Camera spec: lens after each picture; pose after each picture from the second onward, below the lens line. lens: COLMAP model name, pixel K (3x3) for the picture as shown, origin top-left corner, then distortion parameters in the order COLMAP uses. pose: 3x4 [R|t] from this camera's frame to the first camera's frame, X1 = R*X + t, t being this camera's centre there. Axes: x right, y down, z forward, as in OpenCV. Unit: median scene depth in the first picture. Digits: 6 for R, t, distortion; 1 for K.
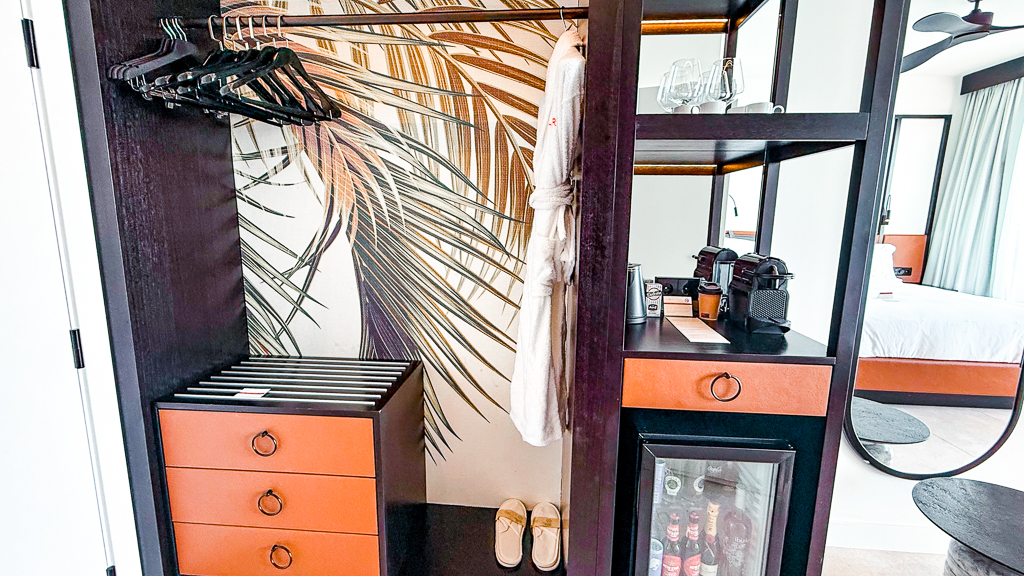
lens RADIAL K [[413.7, 0, 515.5], [0, 413.7, 289.7], [0, 0, 1]] dist [-0.003199, -0.000301]
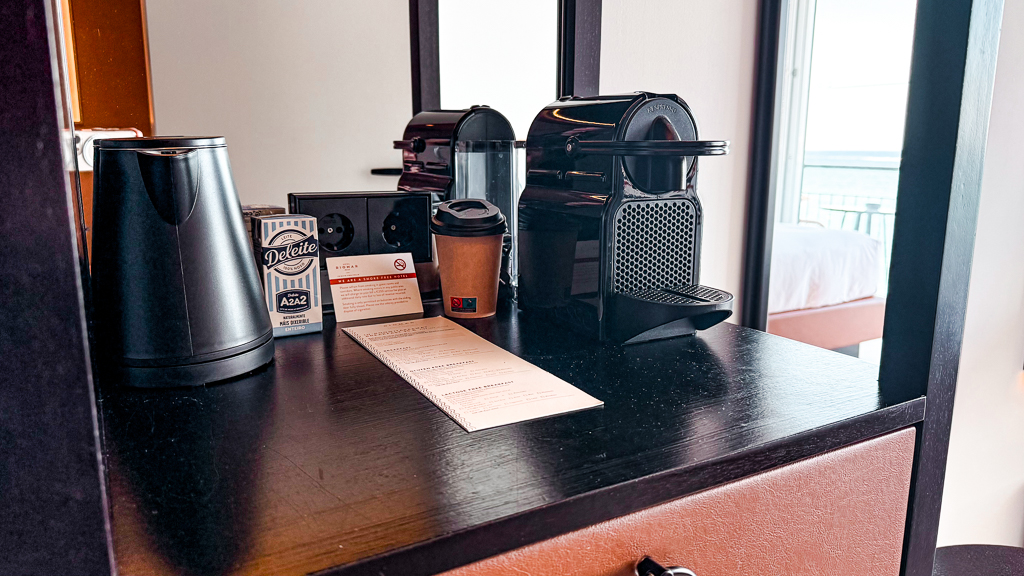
lens RADIAL K [[727.3, 0, 514.7], [0, 727.3, 290.2], [0, 0, 1]] dist [0.044927, 0.000104]
pose [[0.817157, -0.125083, 0.562680, 0.177832], [0.102807, 0.992146, 0.071251, 0.015648], [-0.567173, -0.000375, 0.823598, 0.509559]]
